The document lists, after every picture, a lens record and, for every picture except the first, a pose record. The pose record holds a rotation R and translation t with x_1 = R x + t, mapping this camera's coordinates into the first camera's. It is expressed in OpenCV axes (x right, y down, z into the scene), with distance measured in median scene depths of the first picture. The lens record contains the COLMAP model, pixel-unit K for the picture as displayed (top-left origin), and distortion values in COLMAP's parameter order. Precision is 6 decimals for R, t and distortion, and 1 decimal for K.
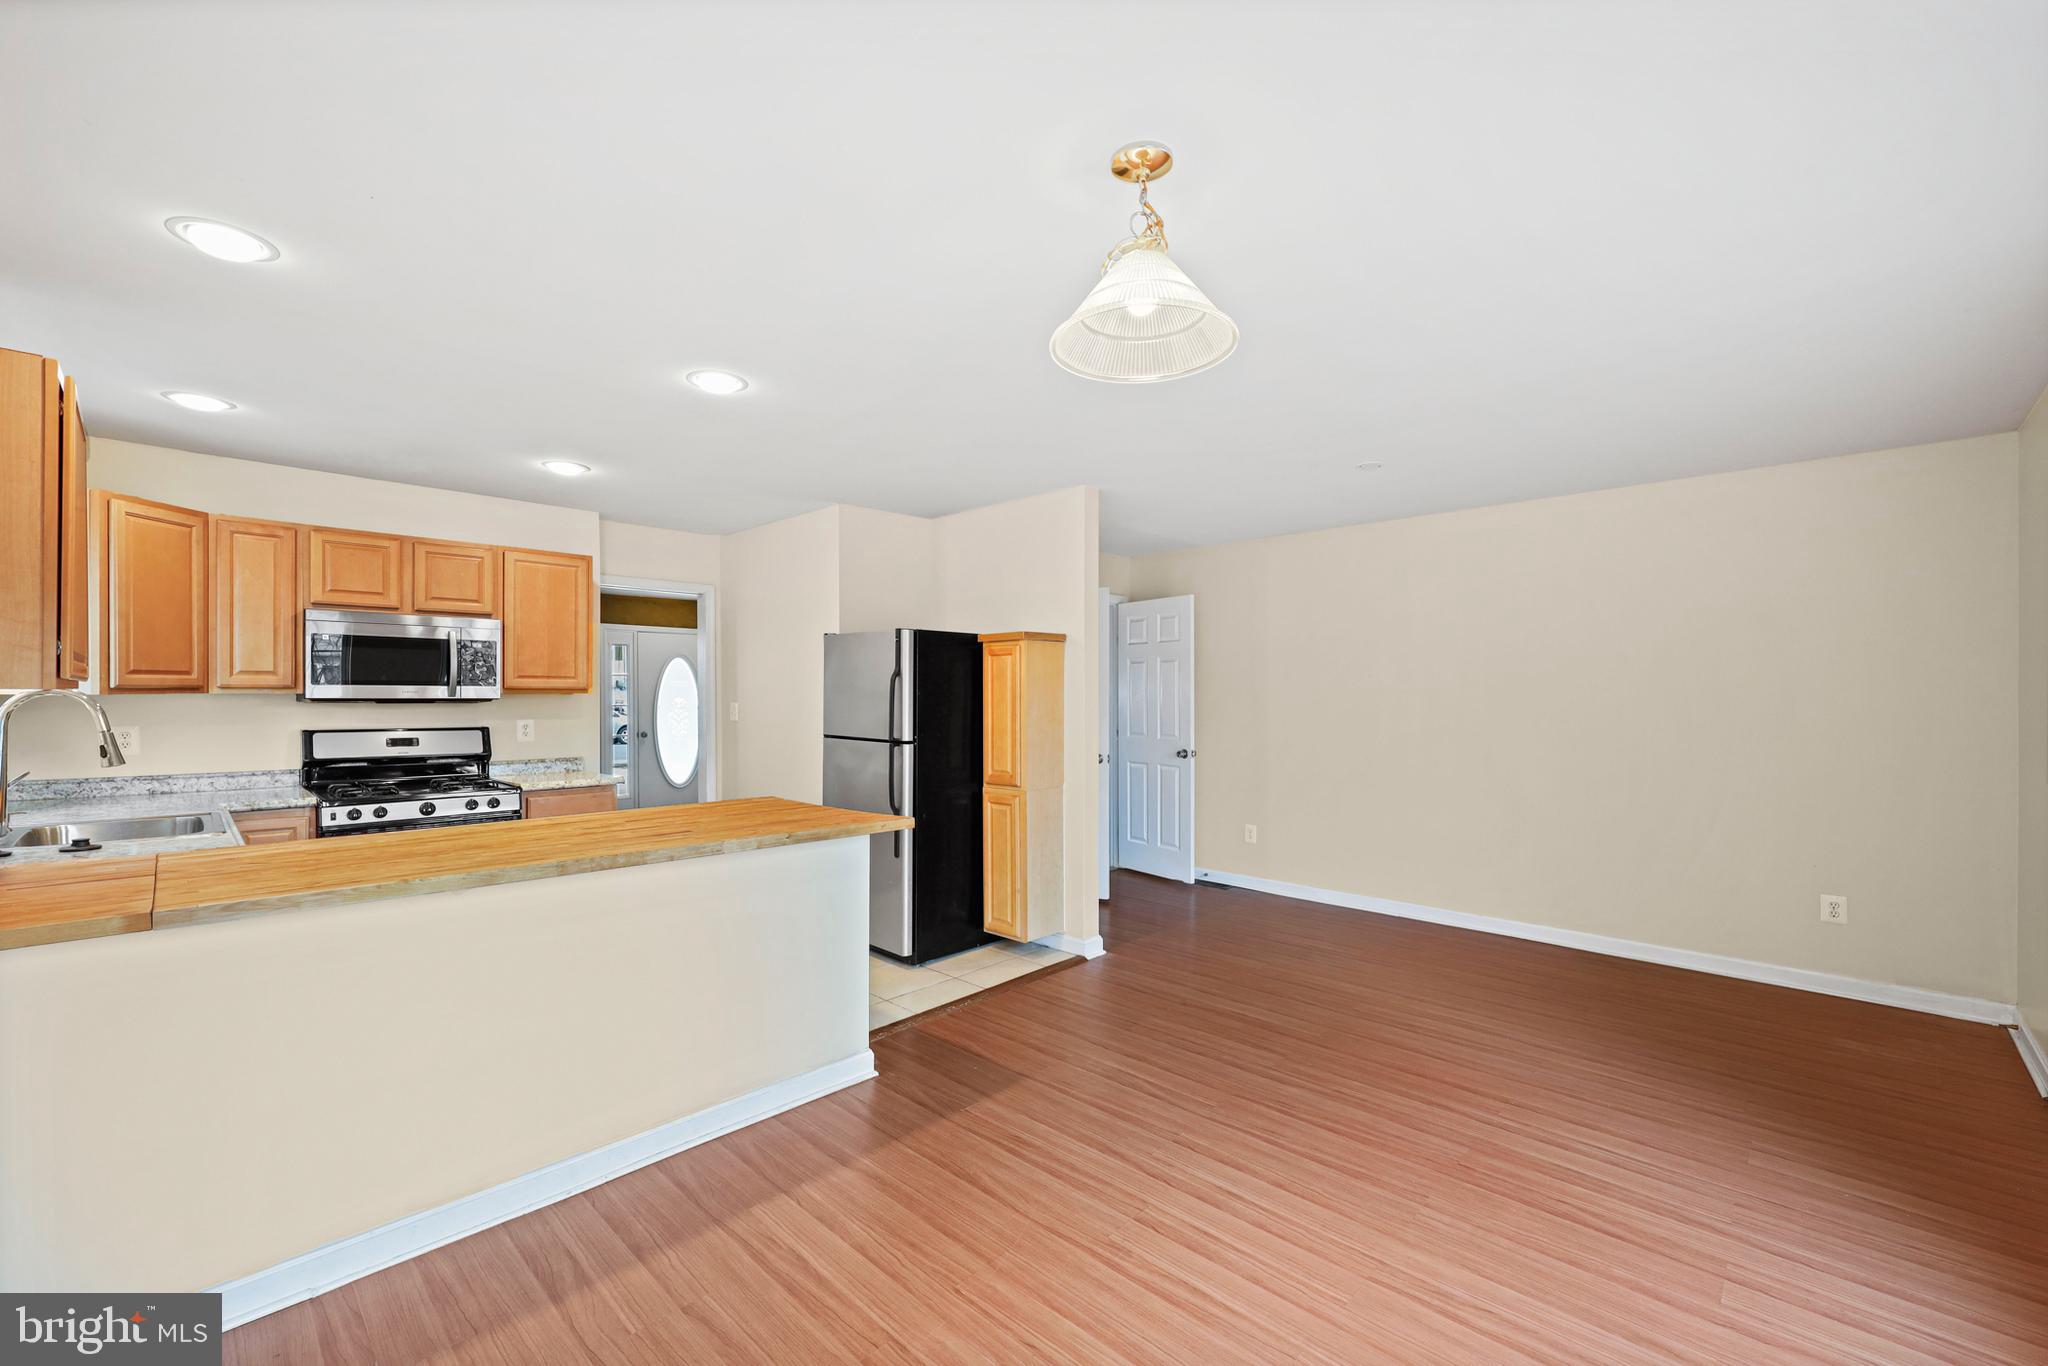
lens RADIAL K [[832.2, 0, 1028.1], [0, 832.2, 691.8], [0, 0, 1]] dist [-0.001340, -0.000842]
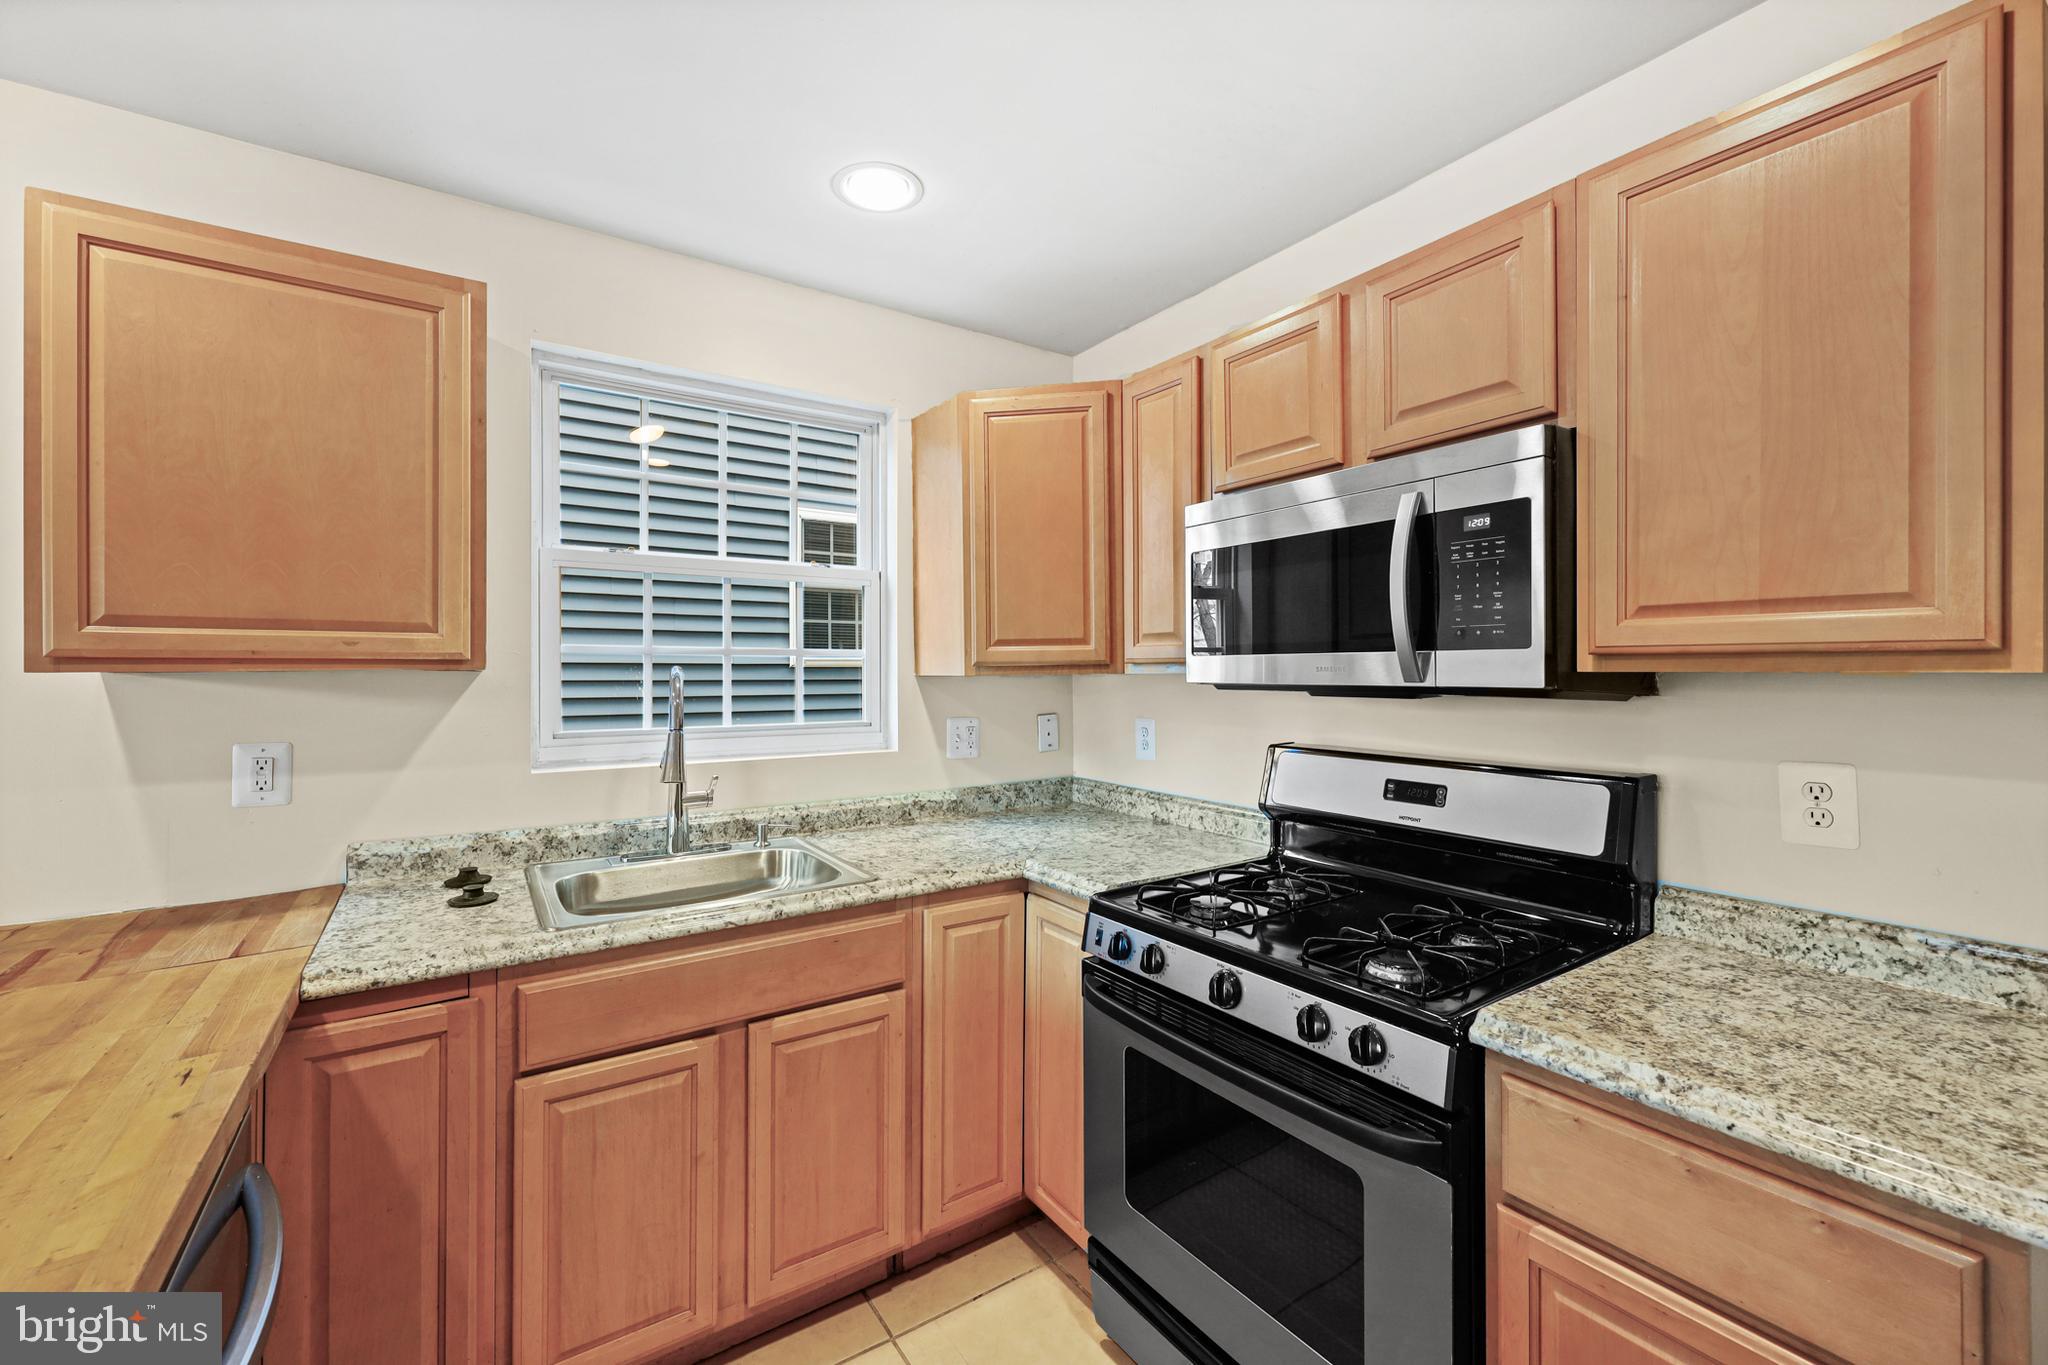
lens RADIAL K [[832.2, 0, 1028.3], [0, 832.2, 669.1], [0, 0, 1]] dist [-0.001340, -0.000842]
pose [[-0.205044, -0.004897, -0.978741, -0.360112], [0.006433, 0.999959, -0.006351, 0.002225], [0.978732, -0.007598, -0.205004, 1.025634]]
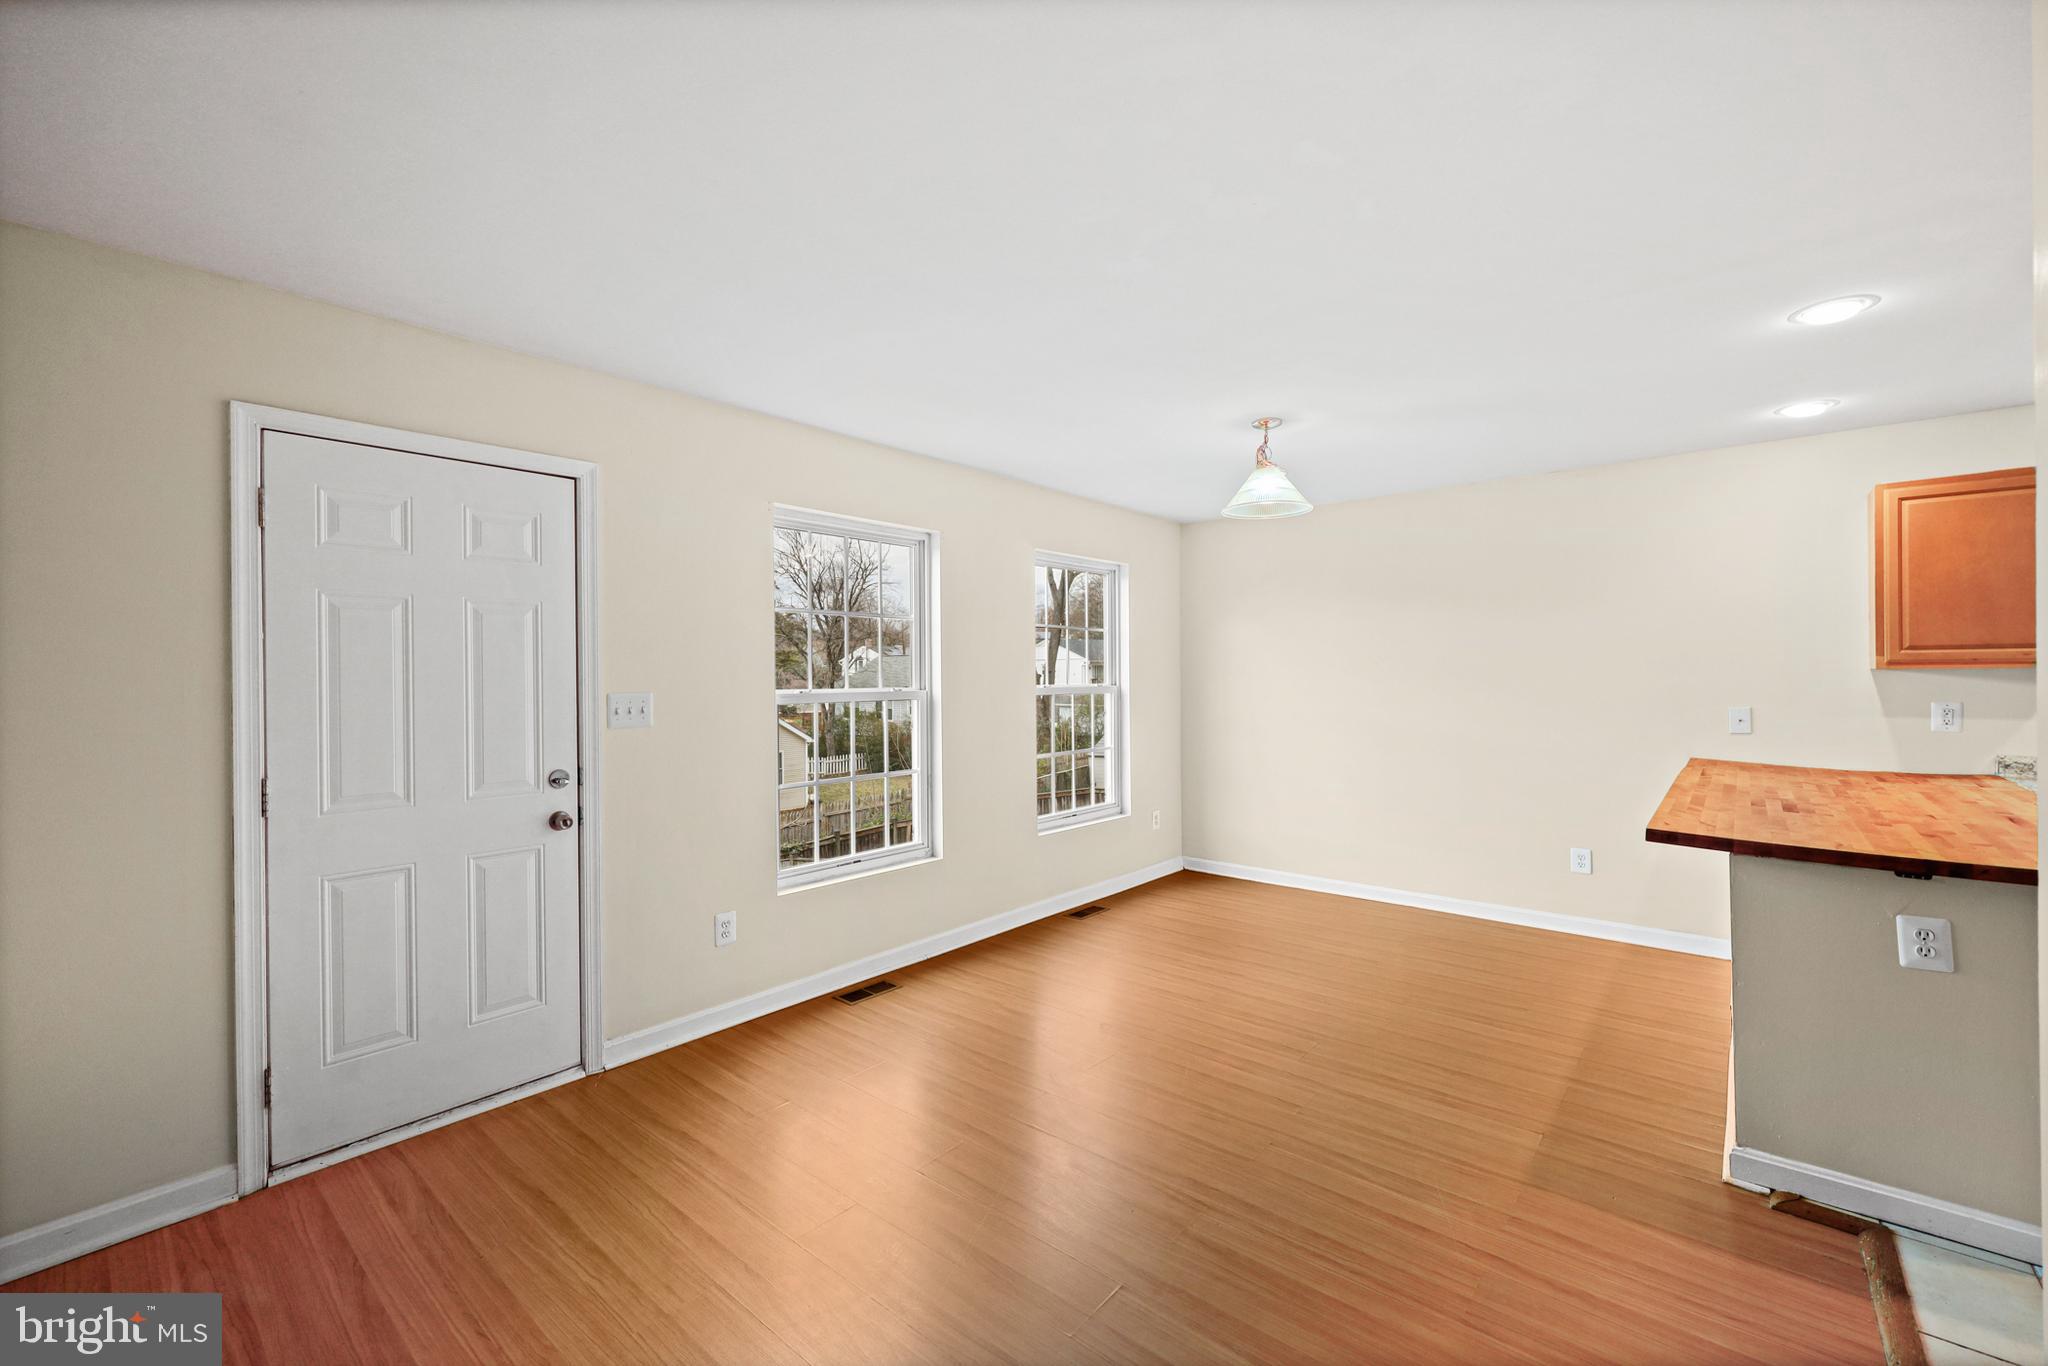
lens RADIAL K [[832.2, 0, 1023.9], [0, 832.2, 672.1], [0, 0, 1]] dist [-0.001340, -0.000842]
pose [[-0.998276, 0.005719, -0.058410, 0.404404], [0.006268, 0.999938, -0.009221, 0.005117], [0.058354, -0.009571, -0.998250, 1.416804]]
